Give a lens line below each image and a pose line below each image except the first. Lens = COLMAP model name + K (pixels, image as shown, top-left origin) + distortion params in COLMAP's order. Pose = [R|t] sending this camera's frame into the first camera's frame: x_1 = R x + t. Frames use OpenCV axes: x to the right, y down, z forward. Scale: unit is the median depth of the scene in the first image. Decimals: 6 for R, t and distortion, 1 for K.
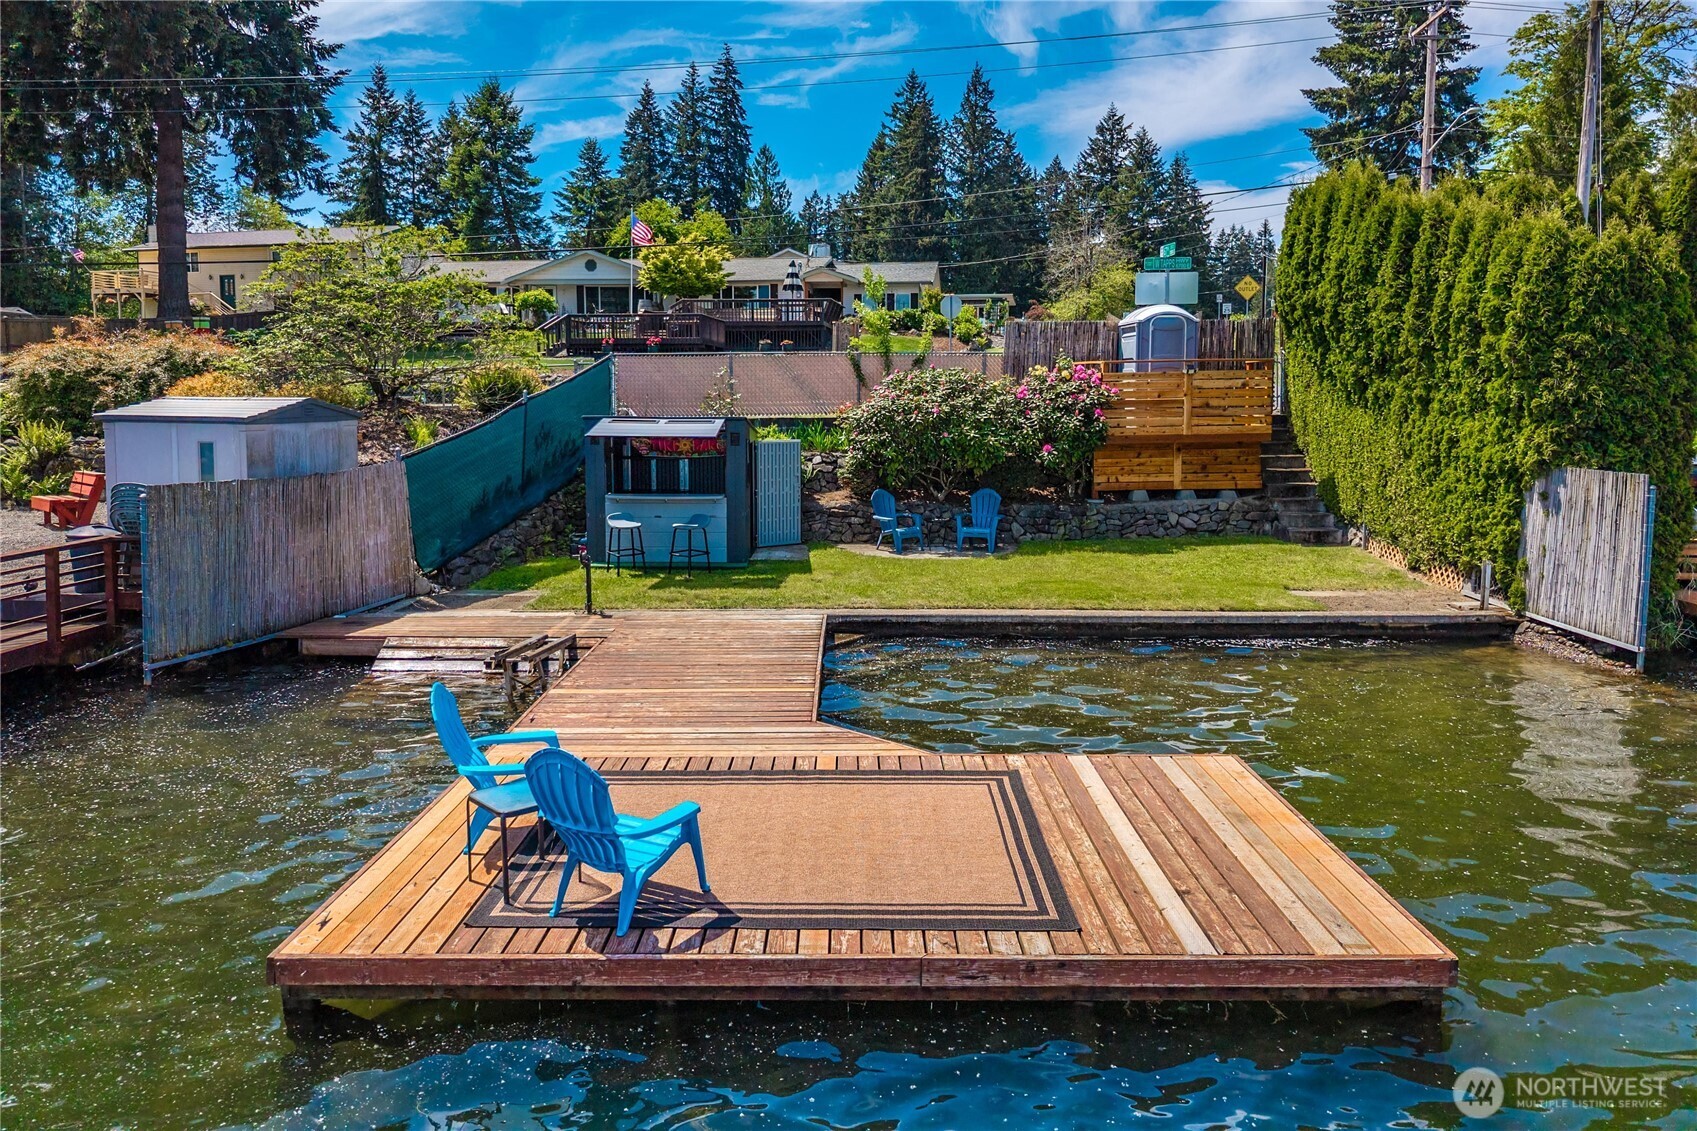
lens RADIAL K [[1128.6, 0, 854.9], [0, 1128.6, 481.7], [0, 0, 1]] dist [0.052809, -0.065670]
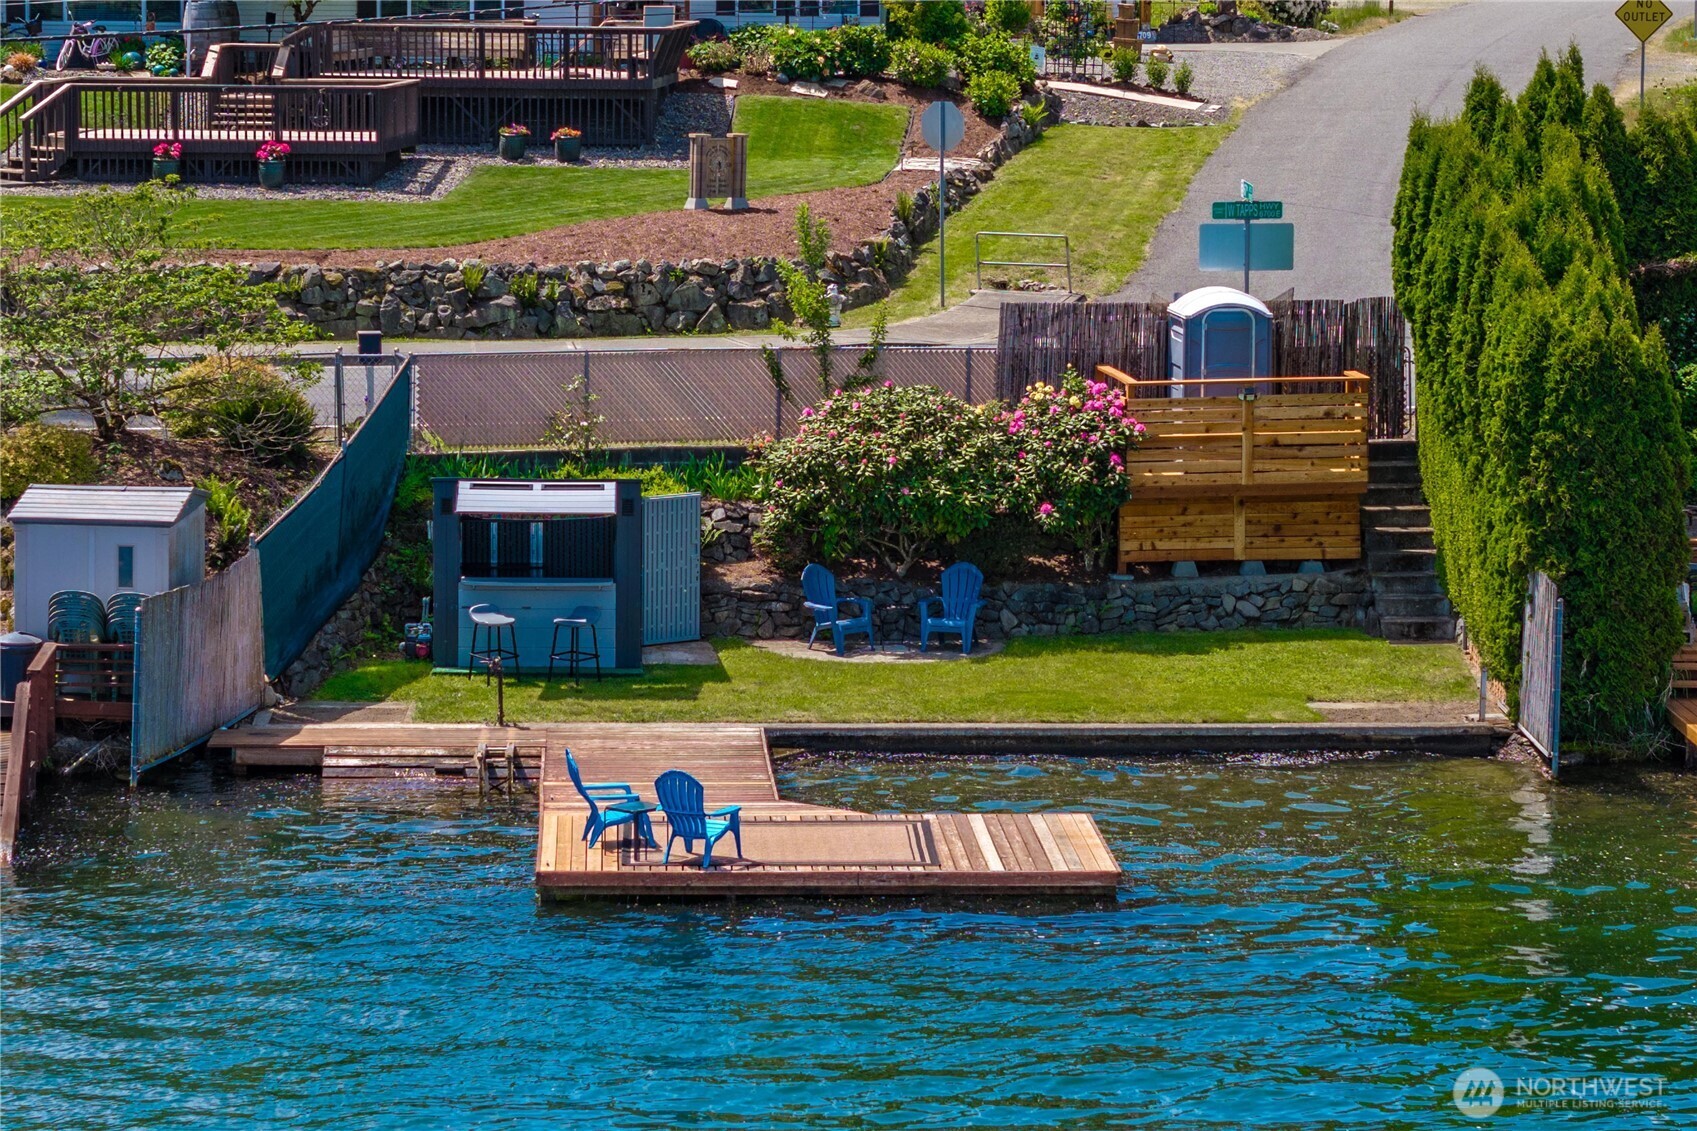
lens RADIAL K [[4683.0, 0, 848.5], [0, 4683.0, 565.5], [0, 0, 1]] dist [-0.078133, 0.348535]
pose [[0.998928, 0.001137, 0.046281, -0.098117], [-0.003801, 0.998337, 0.057523, -0.172184], [-0.046138, -0.057637, 0.997271, -2.066251]]
